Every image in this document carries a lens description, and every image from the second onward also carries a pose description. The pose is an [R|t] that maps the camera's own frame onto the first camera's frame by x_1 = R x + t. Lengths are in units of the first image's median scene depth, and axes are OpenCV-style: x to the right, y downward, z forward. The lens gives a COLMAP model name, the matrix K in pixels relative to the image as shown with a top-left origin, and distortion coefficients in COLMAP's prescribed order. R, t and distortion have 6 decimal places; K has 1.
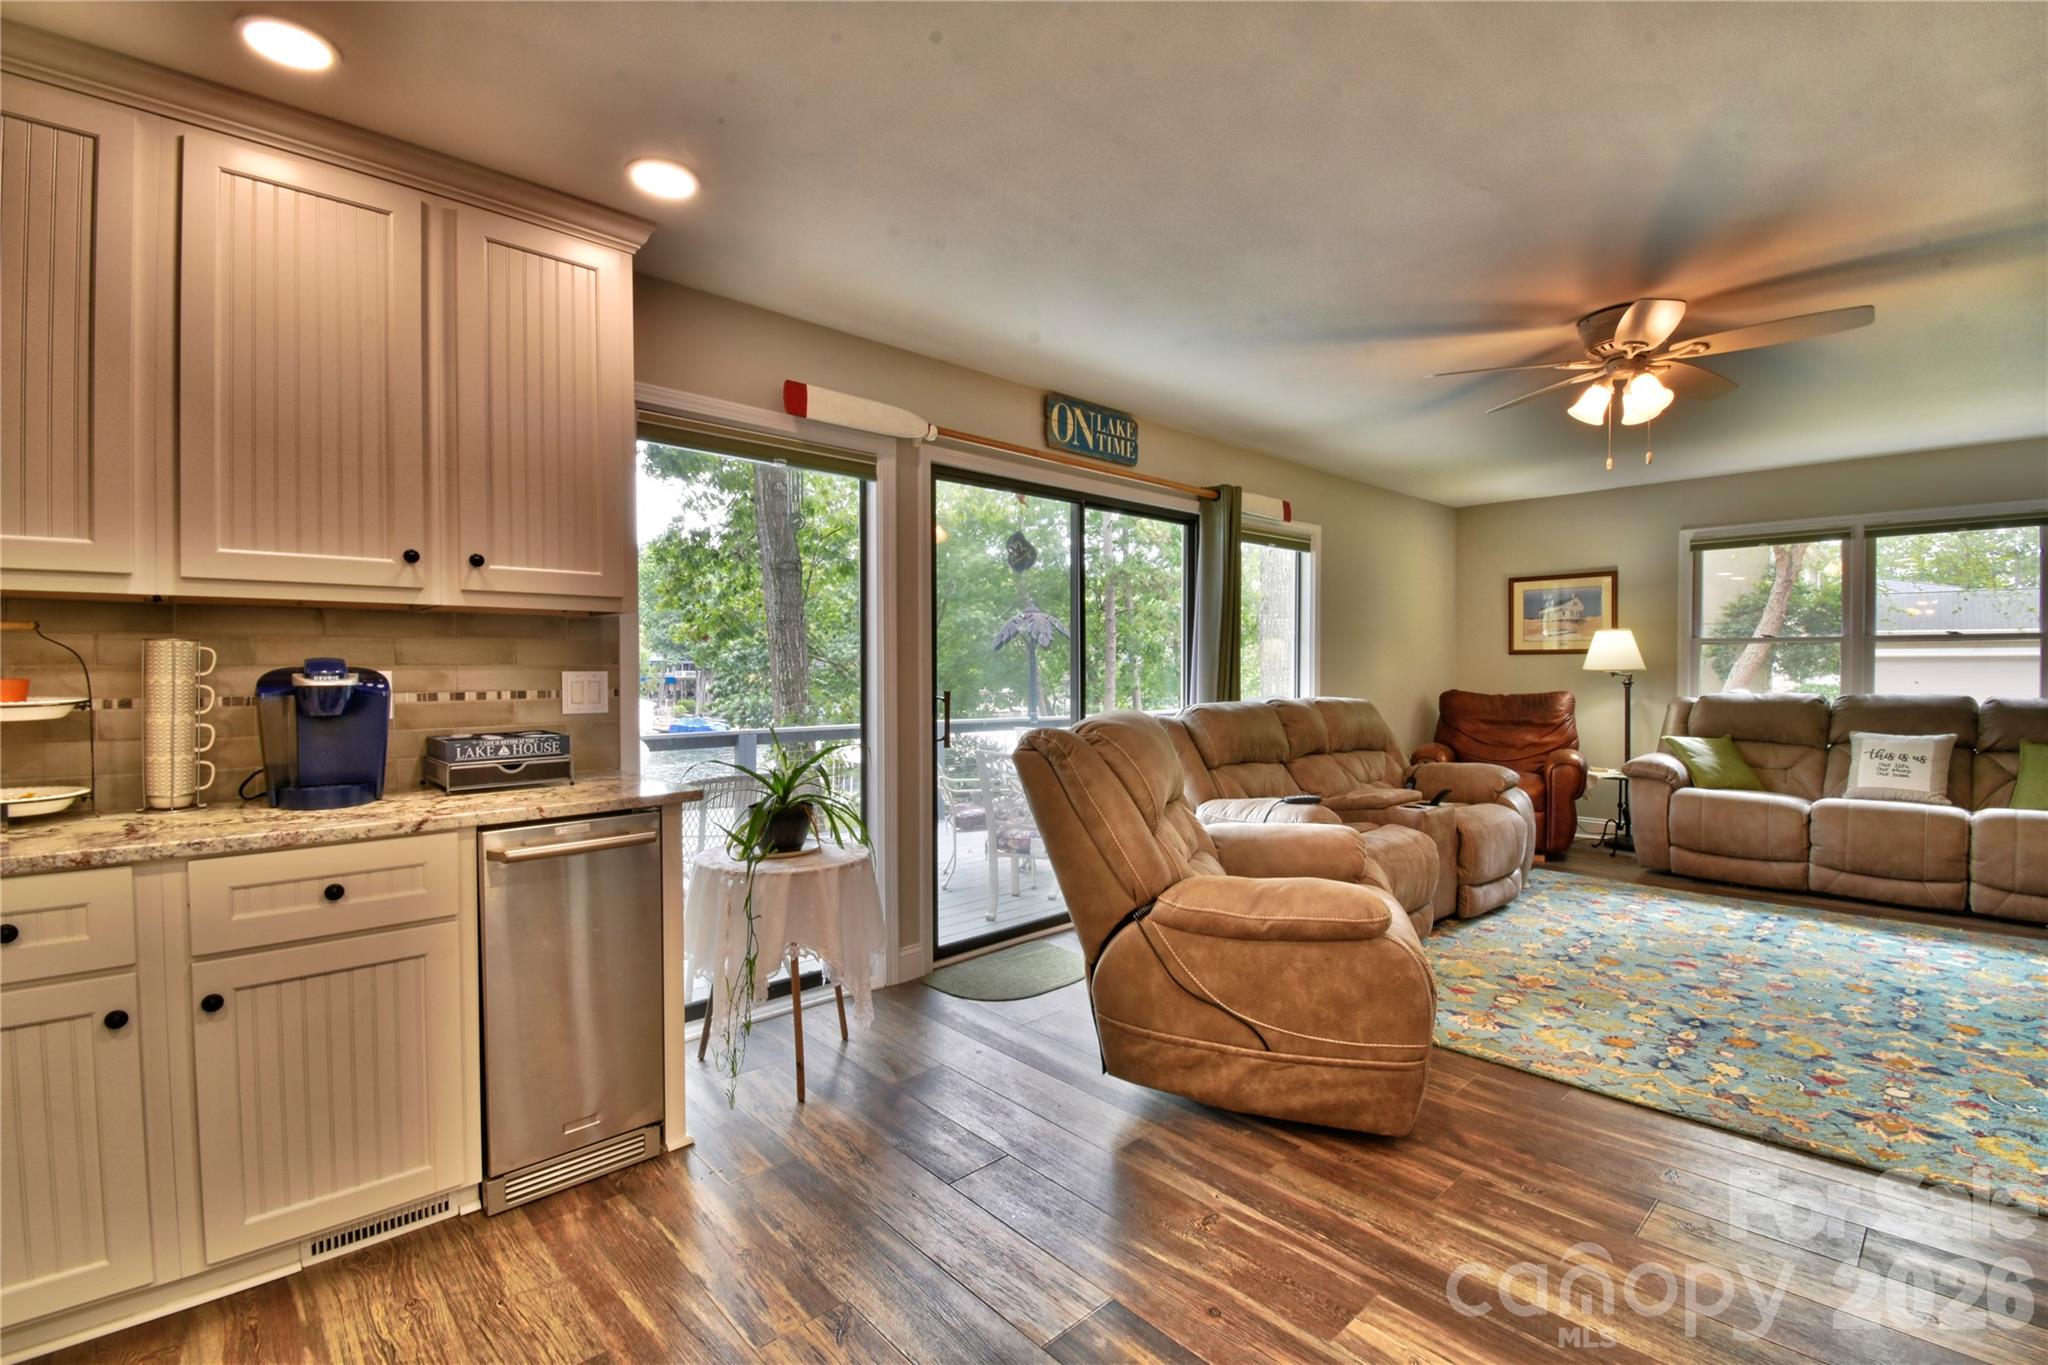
lens RADIAL K [[898.8, 0, 1025.8], [0, 898.8, 679.3], [0, 0, 1]] dist [0.000718, -0.015732]
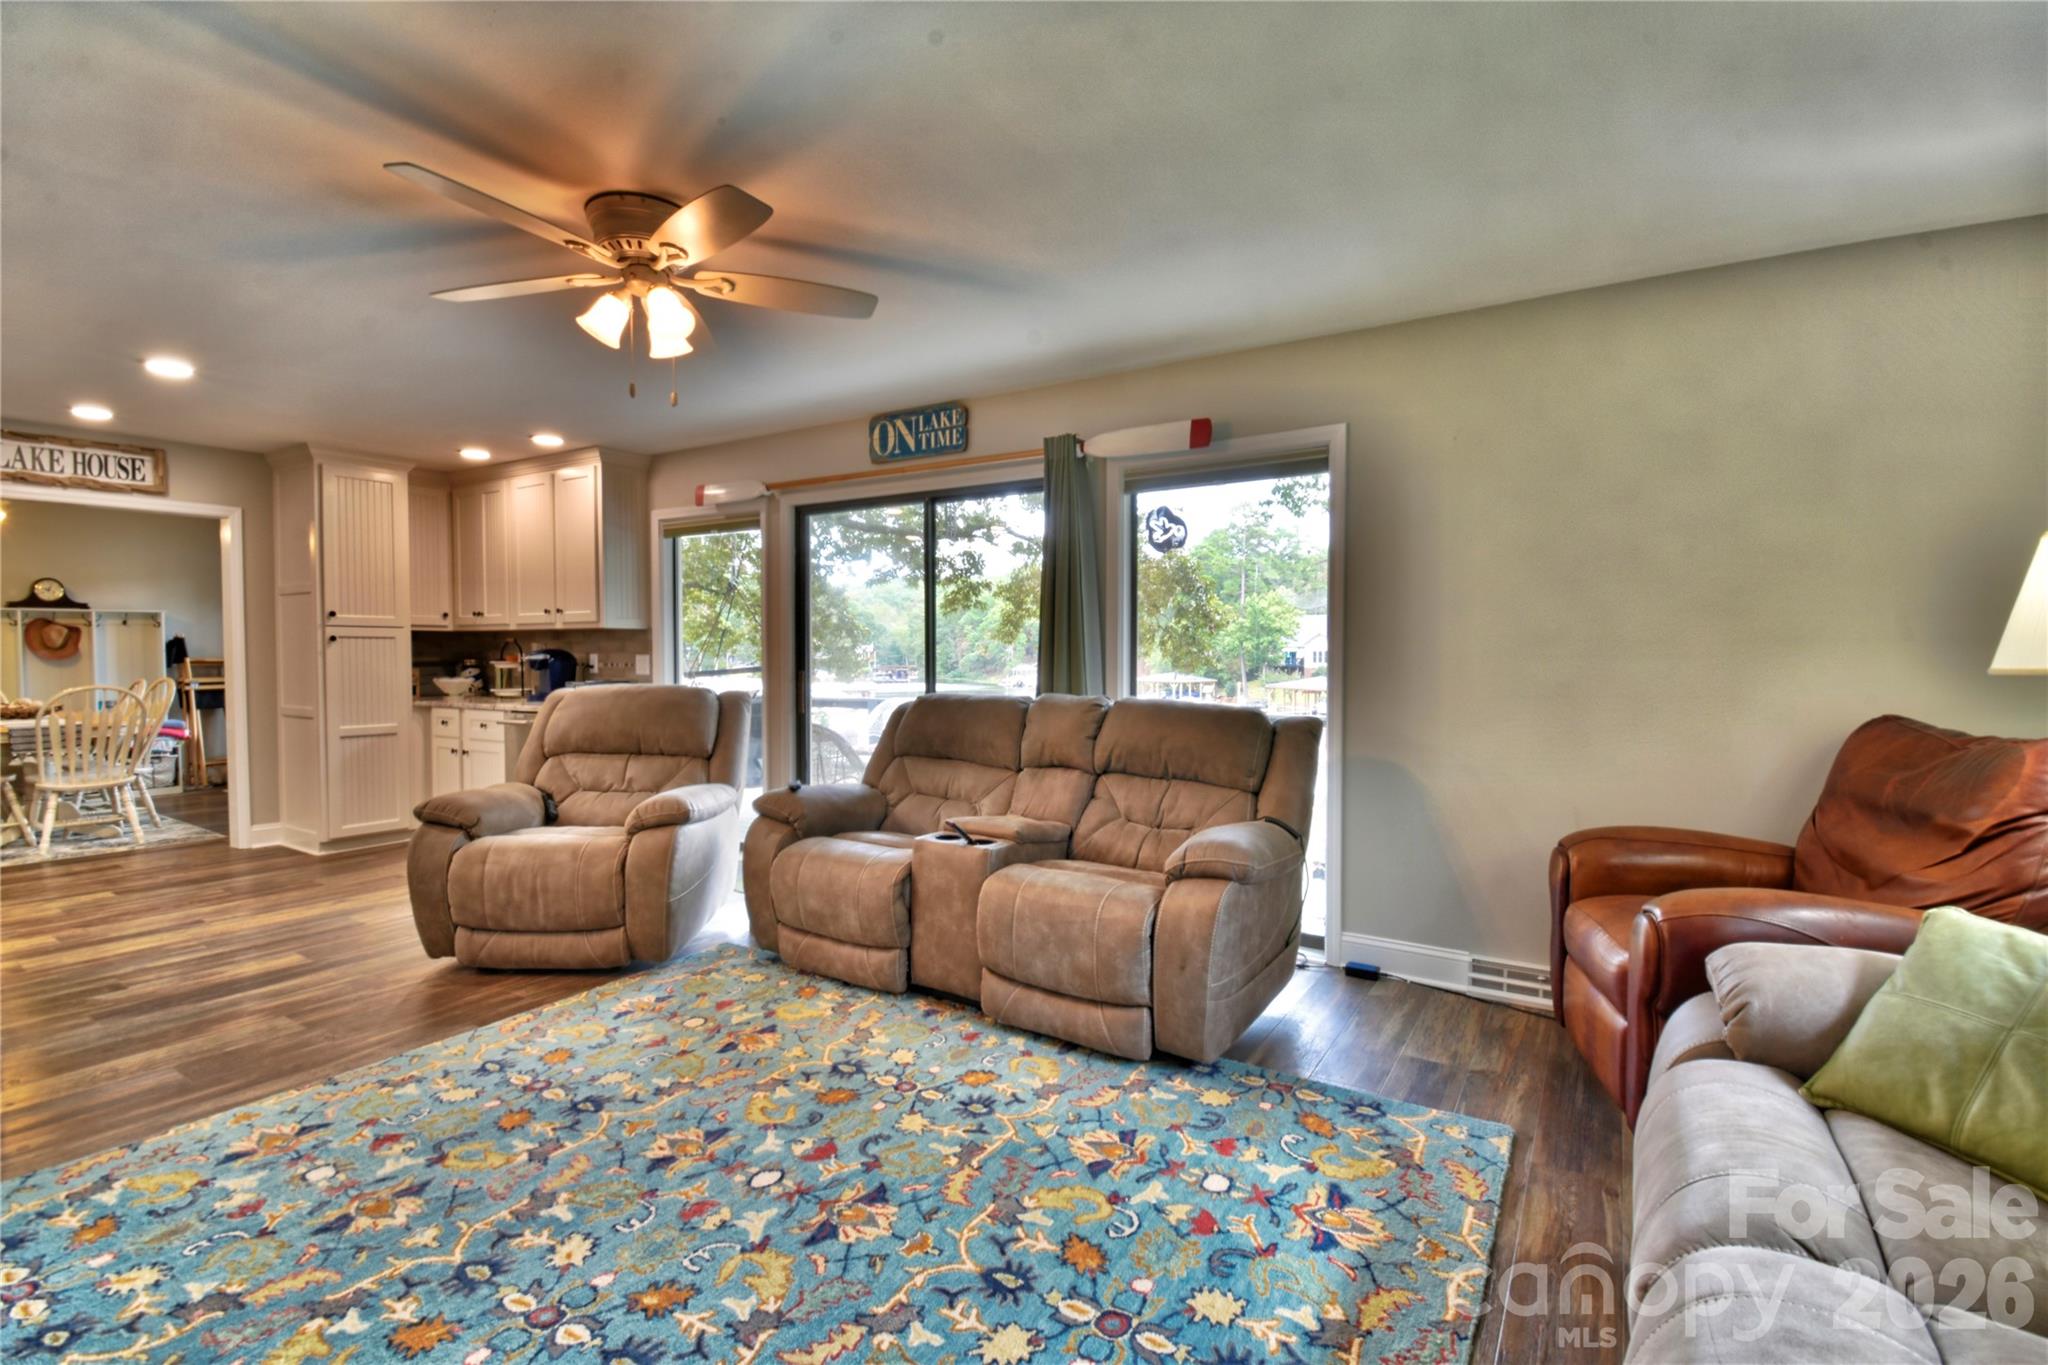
lens RADIAL K [[918.8, 0, 1034.9], [0, 918.8, 682.2], [0, 0, 1]] dist [0.019433, -0.027648]
pose [[0.268533, 0.033421, -0.962690, 1.161491], [-0.015118, 0.999421, 0.030479, -0.014464], [0.963152, 0.006369, 0.268883, 0.827444]]
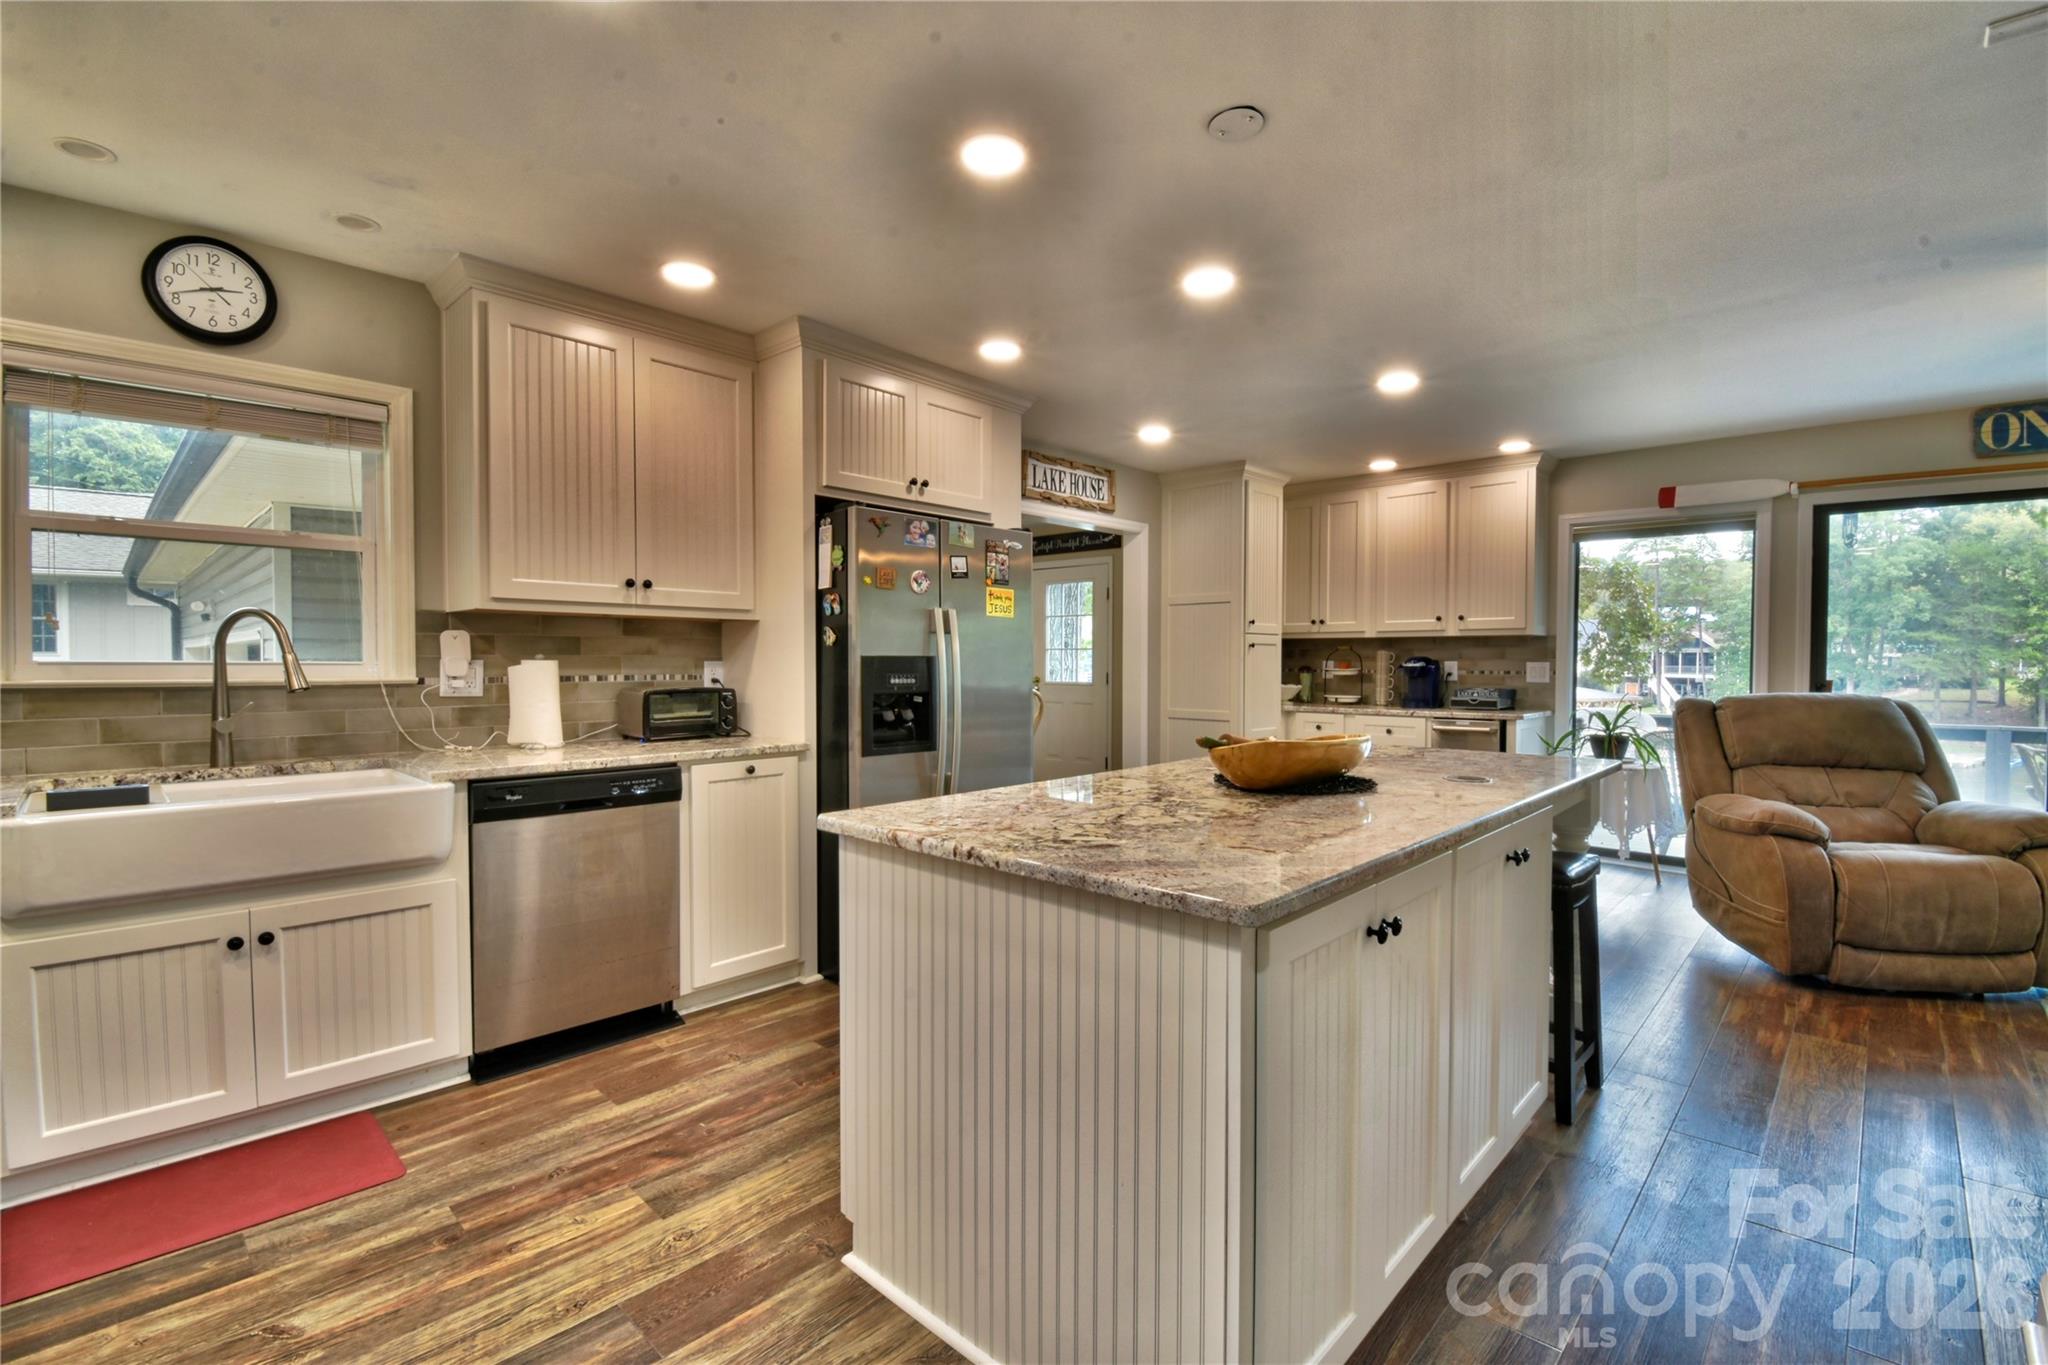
lens RADIAL K [[898.8, 0, 1025.8], [0, 898.8, 679.3], [0, 0, 1]] dist [0.000718, -0.015732]
pose [[0.057739, 0.023738, -0.998049, 0.956202], [-0.018425, 0.999572, 0.022708, 0.004123], [0.998162, 0.017078, 0.058152, -0.189104]]
